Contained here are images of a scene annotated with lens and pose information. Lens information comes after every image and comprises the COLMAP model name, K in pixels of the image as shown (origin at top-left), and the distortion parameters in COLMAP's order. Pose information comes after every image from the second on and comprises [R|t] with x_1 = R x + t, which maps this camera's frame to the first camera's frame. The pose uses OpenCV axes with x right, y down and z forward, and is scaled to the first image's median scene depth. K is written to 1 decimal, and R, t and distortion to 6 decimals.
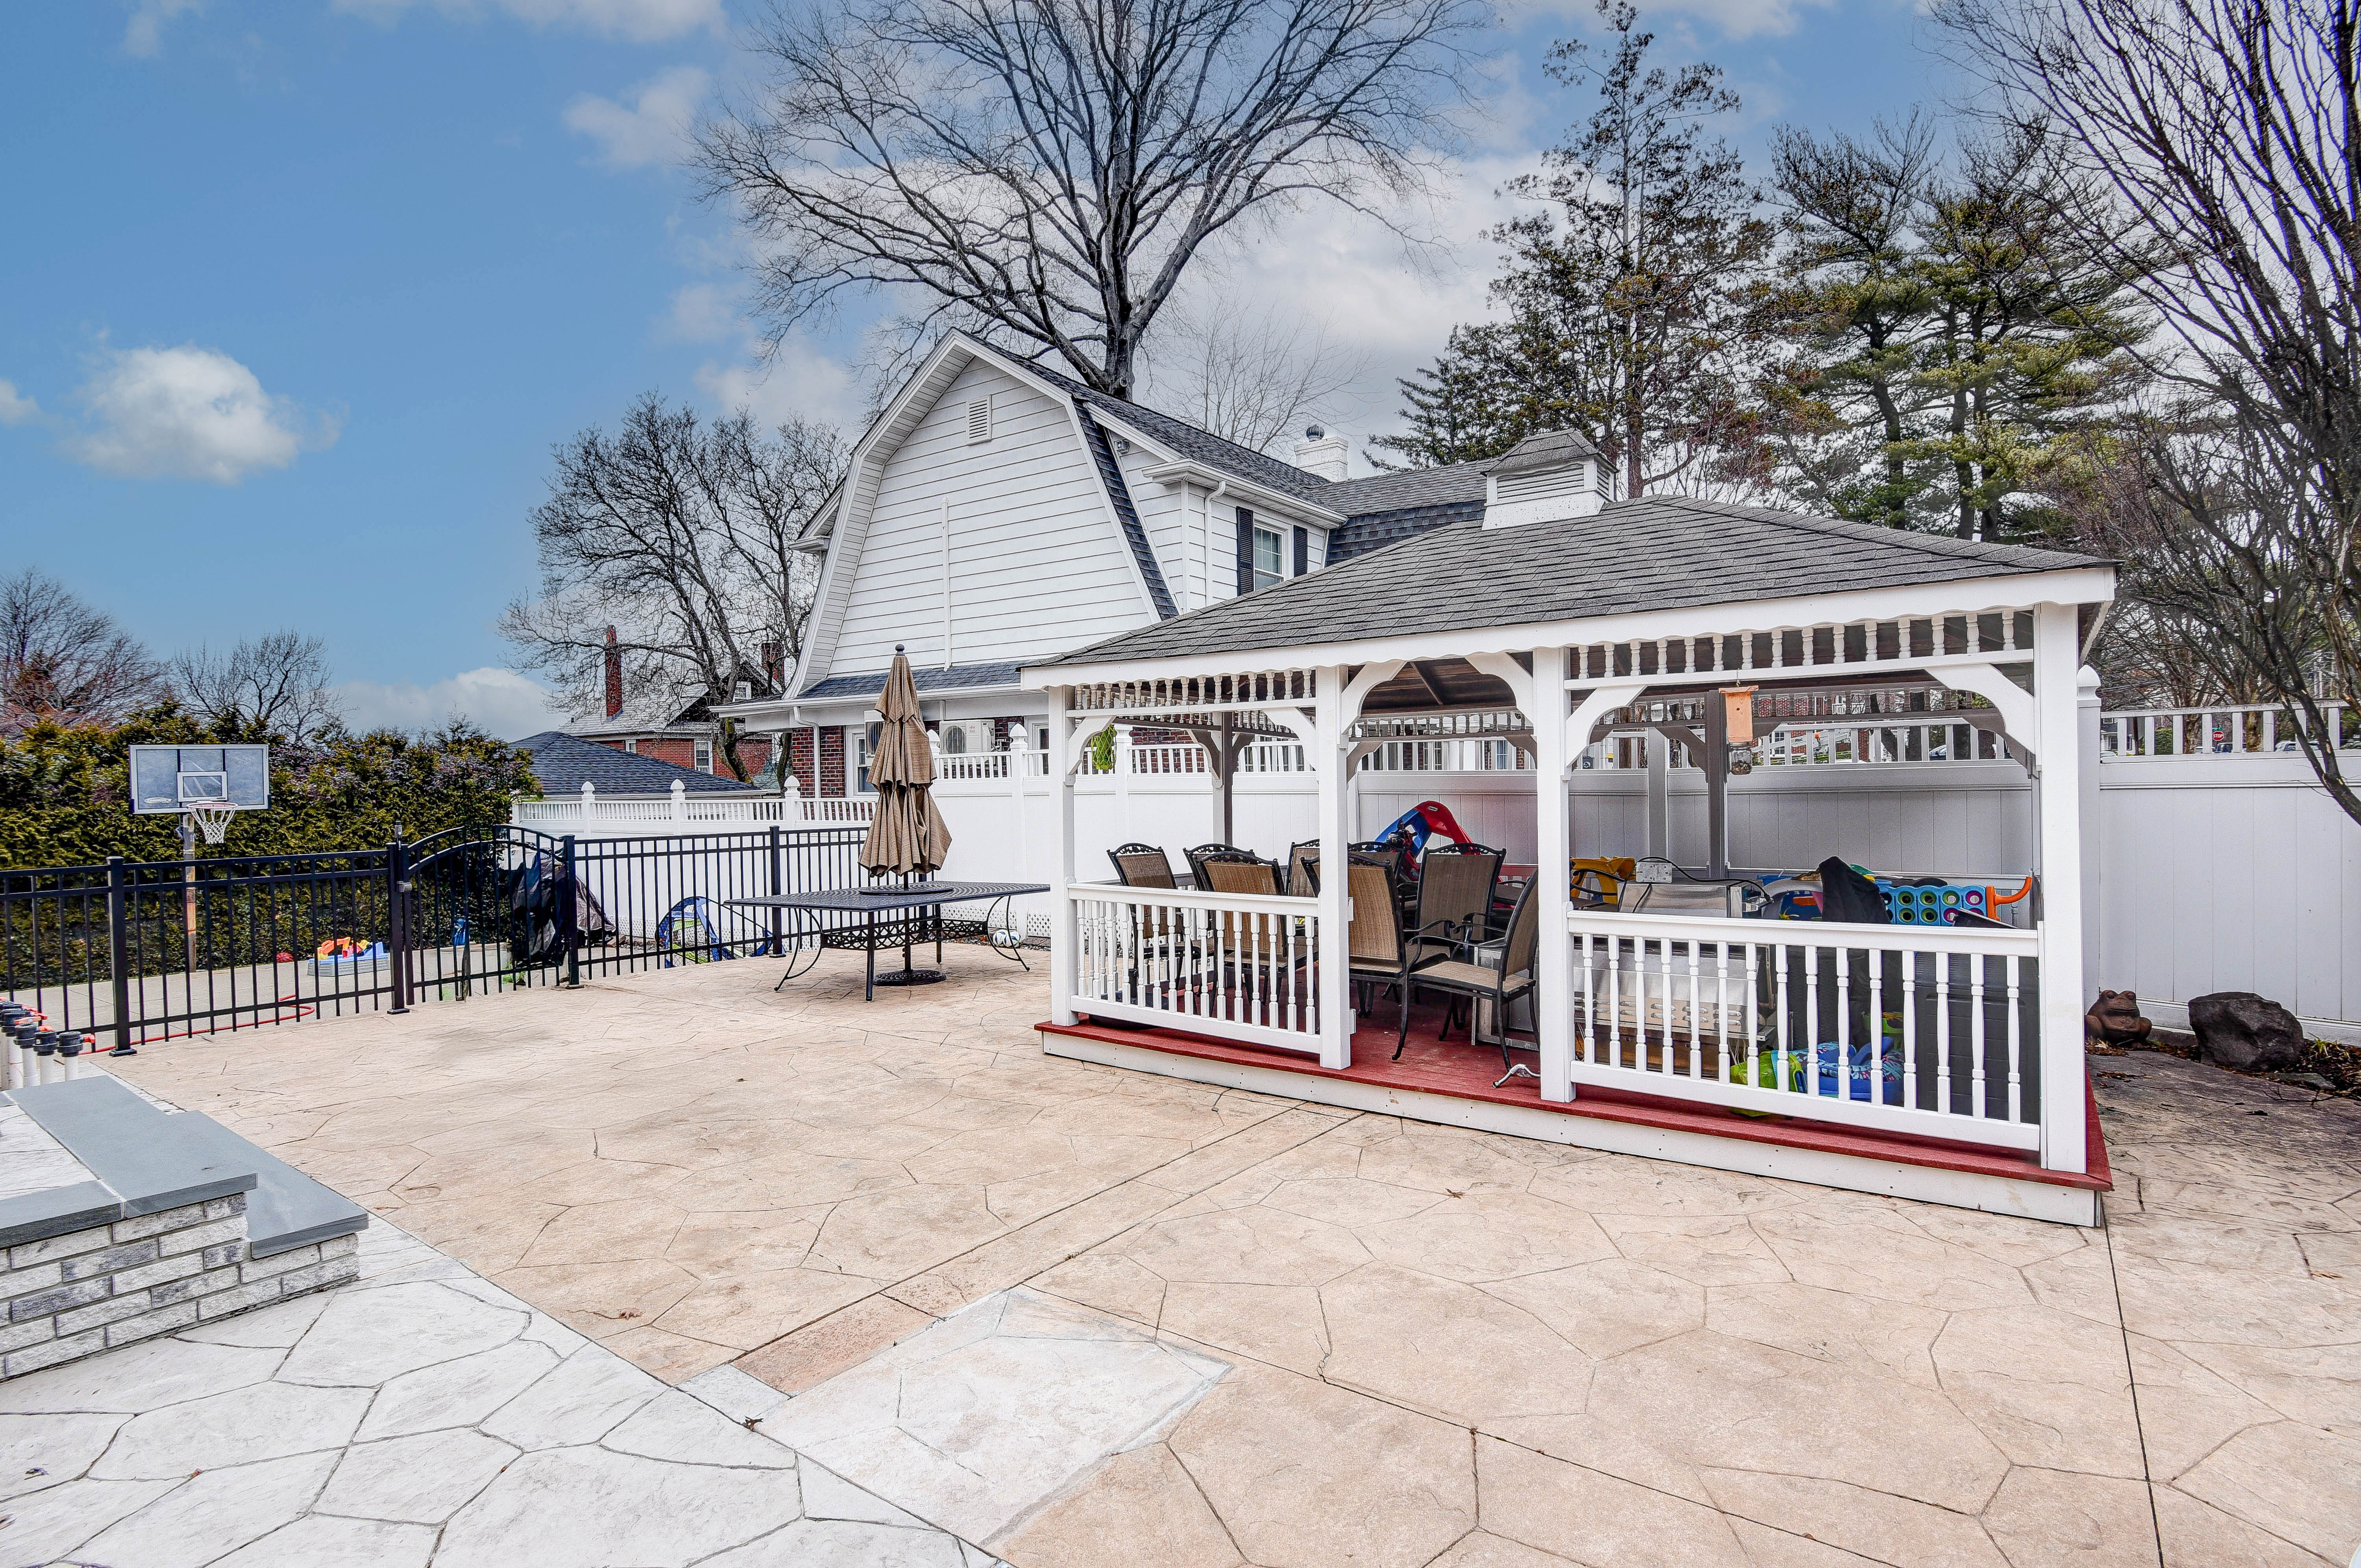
lens RADIAL K [[1136.9, 0, 1183.7], [0, 1136.9, 781.1], [0, 0, 1]] dist [-0.000688, -0.000097]
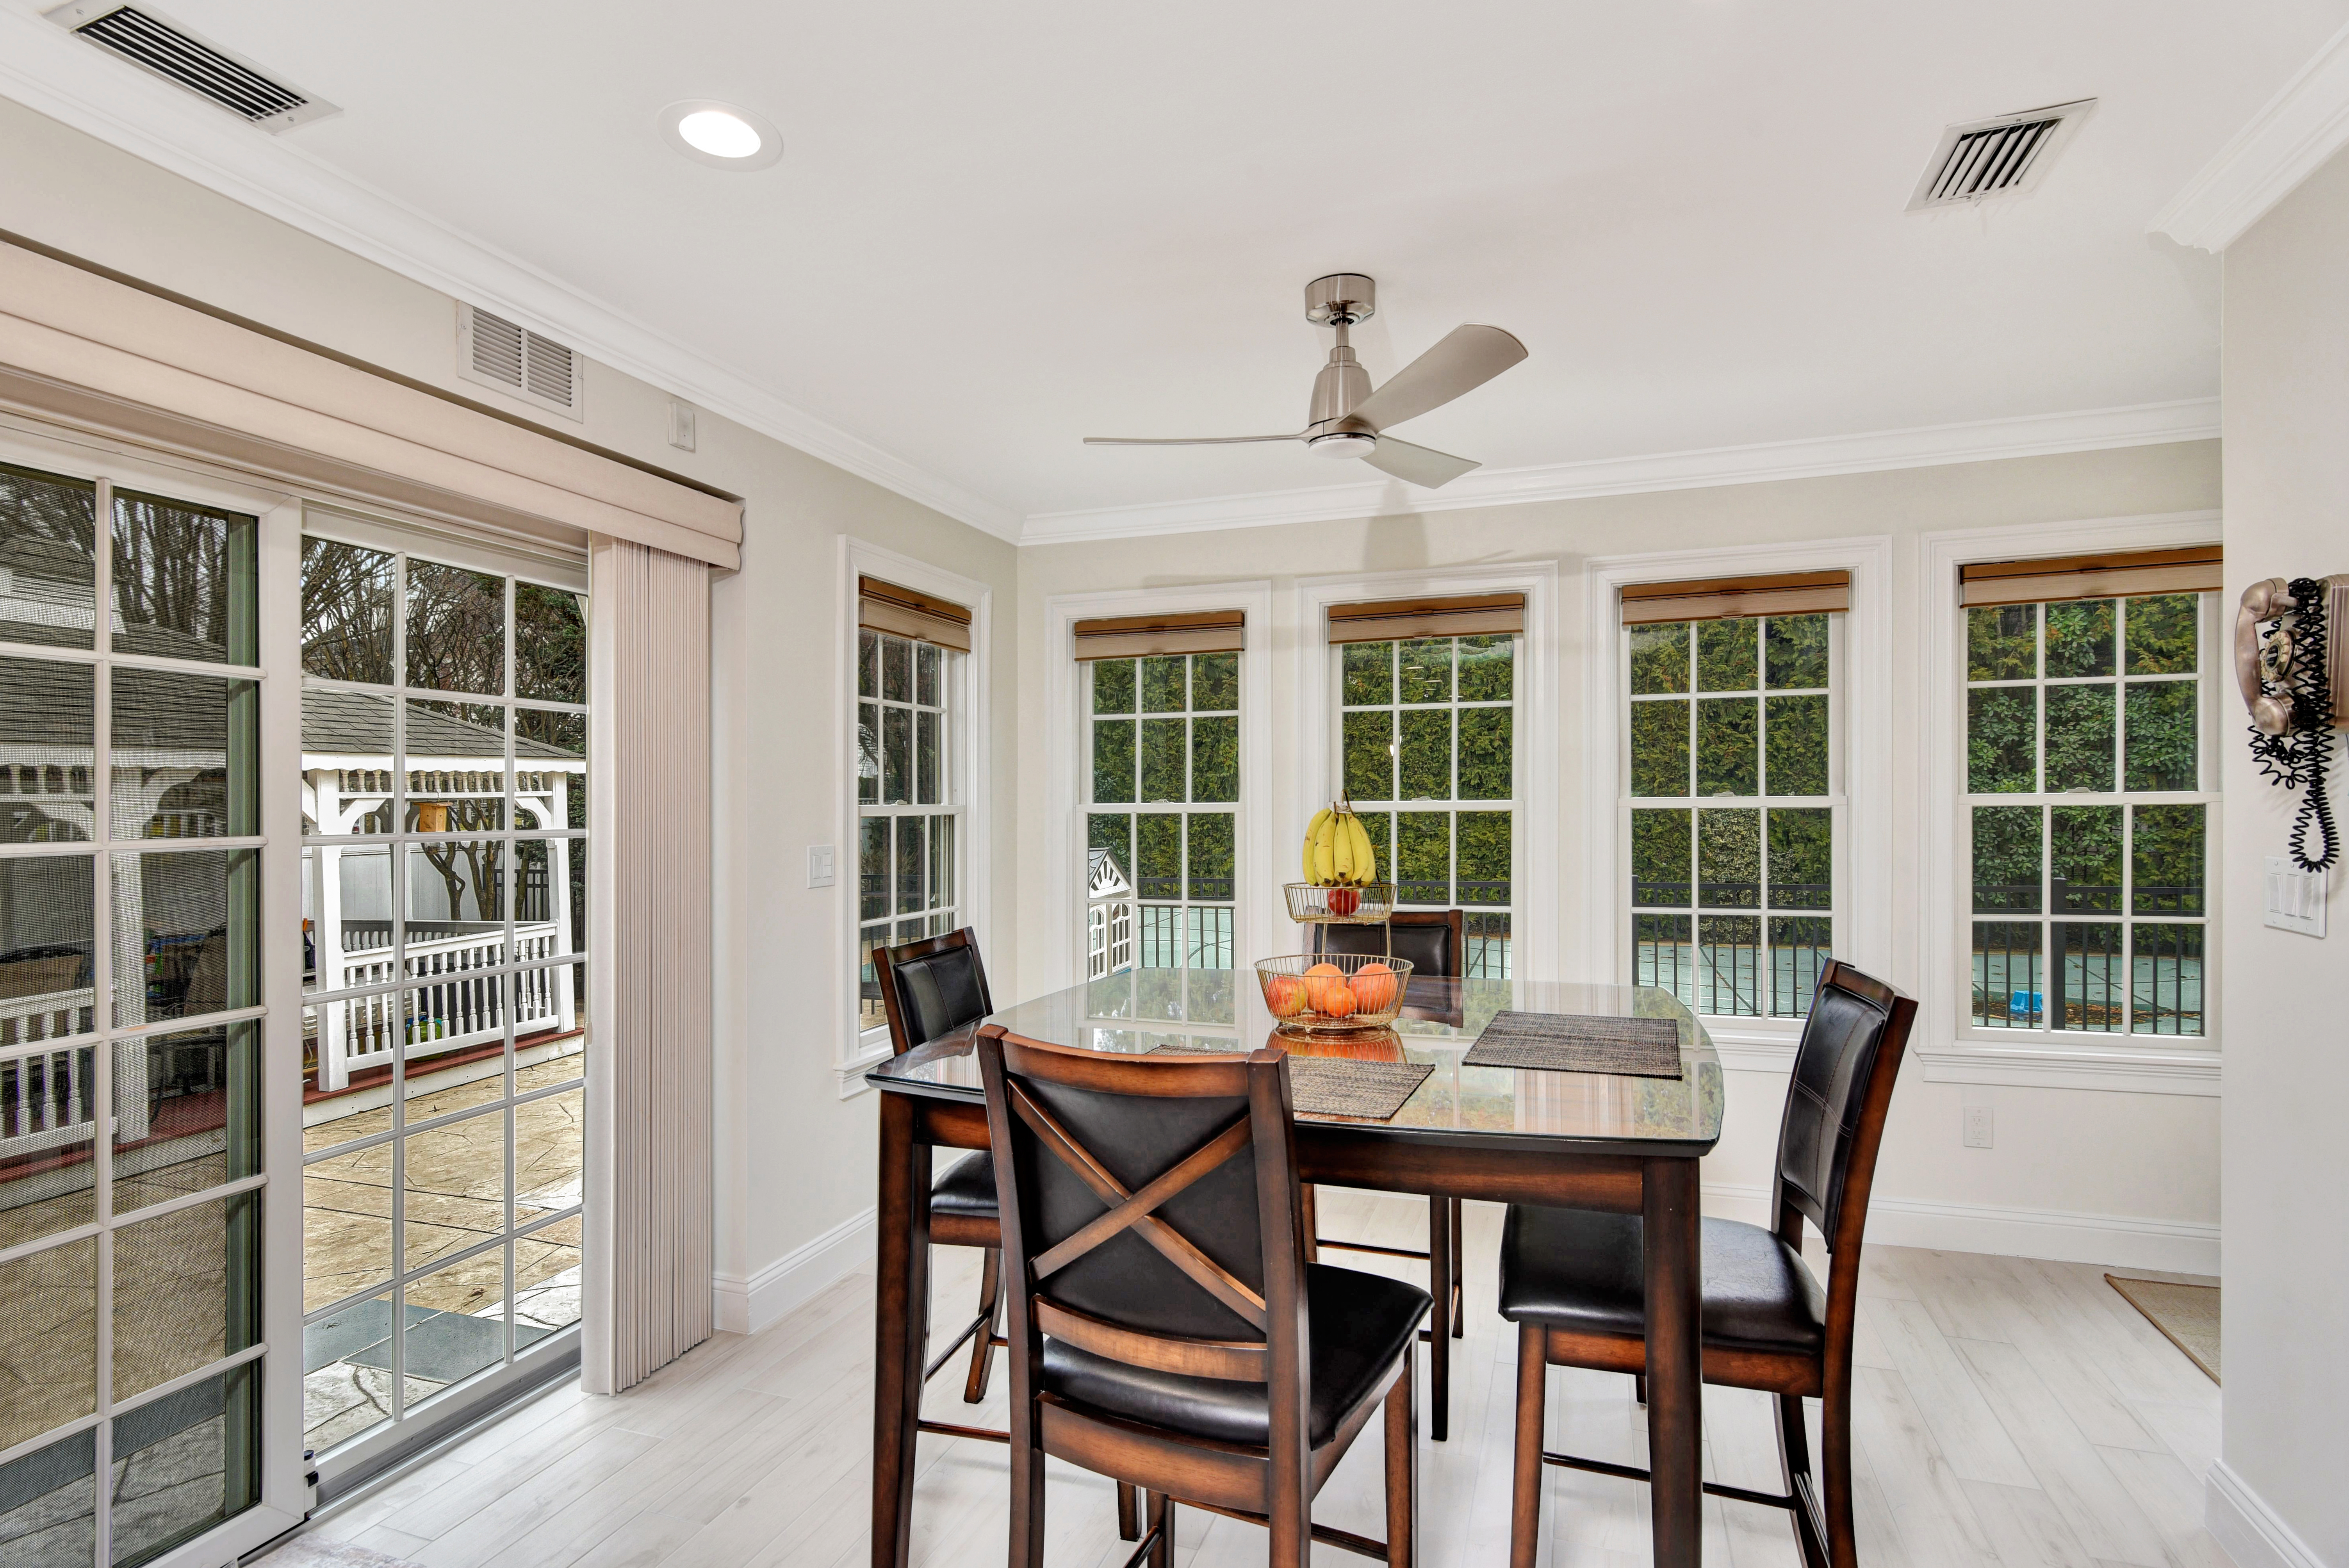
lens RADIAL K [[1256.9, 0, 1174.5], [0, 1256.9, 784.0], [0, 0, 1]] dist [-0.002760, -0.000750]
pose [[-0.308123, 0.033158, 0.950768, -1.525504], [0.021352, 0.999382, -0.027934, -0.032874], [-0.951107, 0.011694, -0.308641, 0.499725]]
